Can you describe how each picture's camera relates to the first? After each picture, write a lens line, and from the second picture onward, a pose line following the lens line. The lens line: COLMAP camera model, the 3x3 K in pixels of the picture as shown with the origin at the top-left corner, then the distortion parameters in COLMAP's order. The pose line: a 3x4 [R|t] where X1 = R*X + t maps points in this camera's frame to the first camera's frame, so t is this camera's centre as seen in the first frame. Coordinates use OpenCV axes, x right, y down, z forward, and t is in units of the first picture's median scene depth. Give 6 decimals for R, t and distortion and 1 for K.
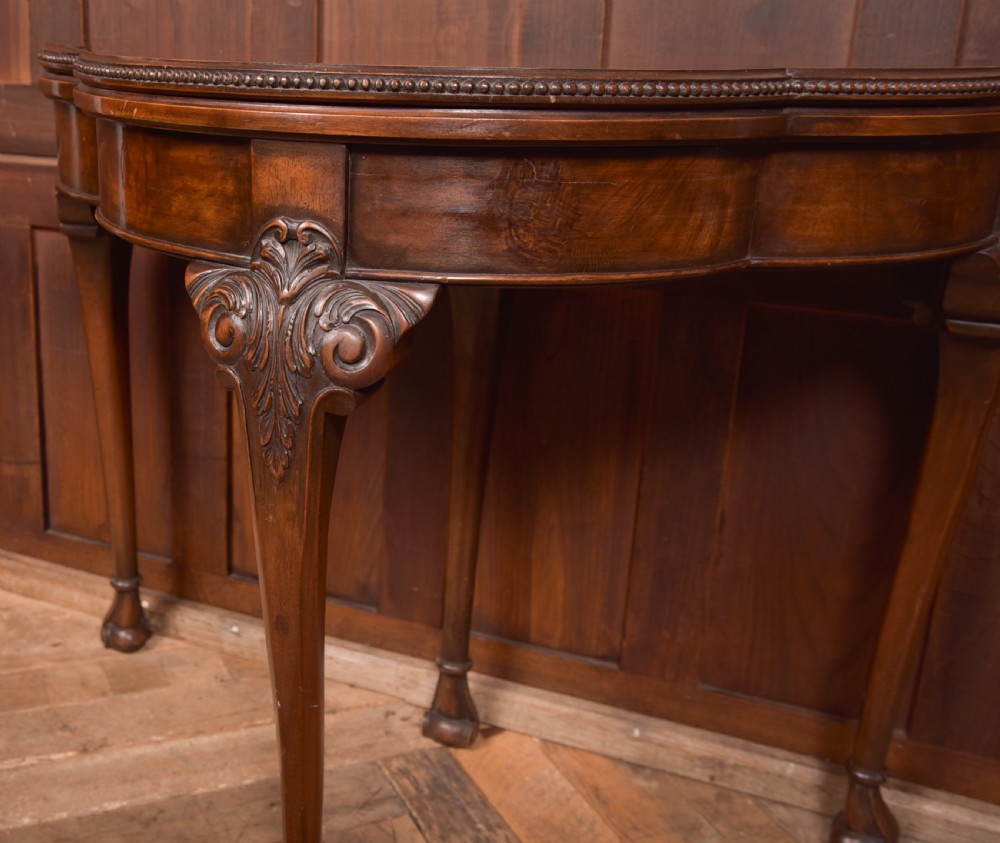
lens RADIAL K [[1173.0, 0, 293.1], [0, 1173.0, 380.9], [0, 0, 1]] dist [-0.041047, 0.000000]
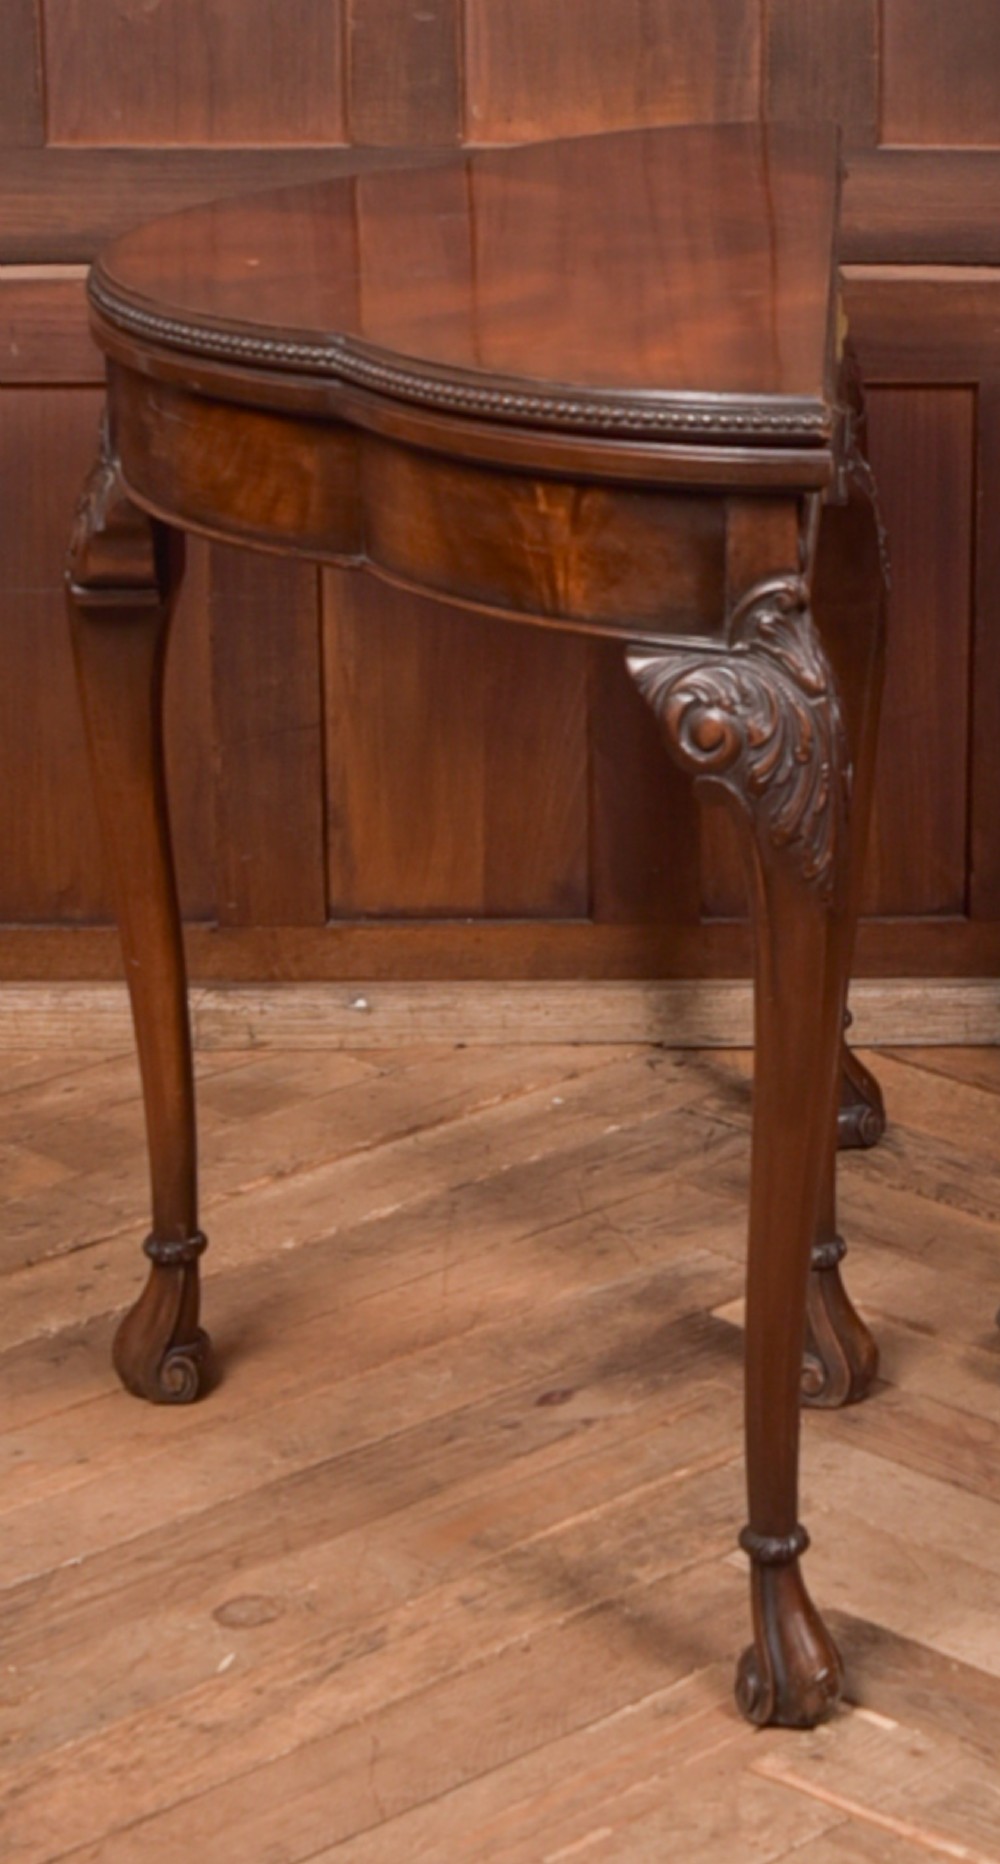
lens RADIAL K [[4961.9, 0, 915.8], [0, 4961.9, 666.0], [0, 0, 1]] dist [-0.107510, 0.000000]
pose [[0.868613, -0.137210, 0.476114, -1.186717], [0.144240, 0.989299, 0.021955, 0.028235], [-0.474031, 0.049605, 0.879110, -1.667234]]
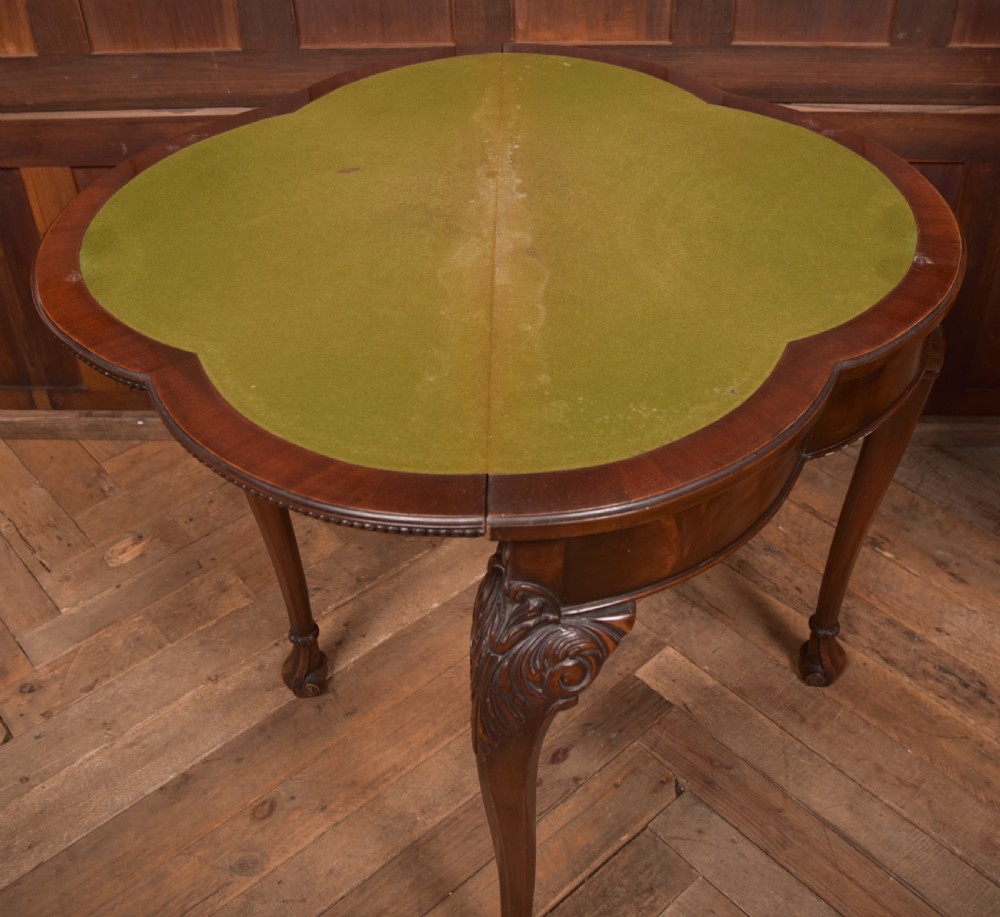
lens RADIAL K [[1124.4, 0, 518.3], [0, 1124.4, 402.3], [0, 0, 1]] dist [-0.092953, 0.000000]
pose [[0.912278, -0.271494, 0.306659, -0.472470], [0.154519, 0.921548, 0.356193, -0.326248], [-0.379305, -0.277562, 0.882659, -0.203951]]
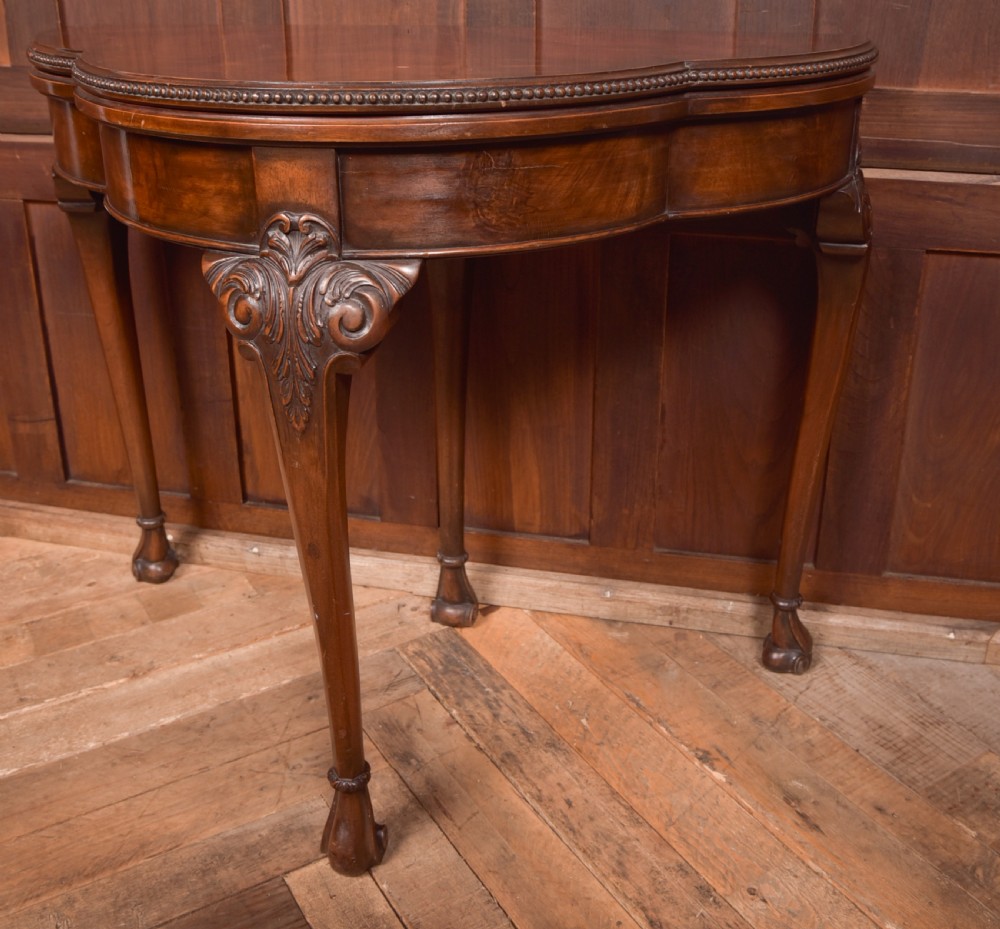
lens RADIAL K [[1114.4, 0, 504.6], [0, 1114.4, 353.8], [0, 0, 1]] dist [-0.090215, 0.000000]
pose [[0.973515, -0.095110, 0.207903, -0.023533], [0.081529, 0.993997, 0.072960, -0.037193], [-0.213594, -0.054077, 0.975425, -0.080342]]
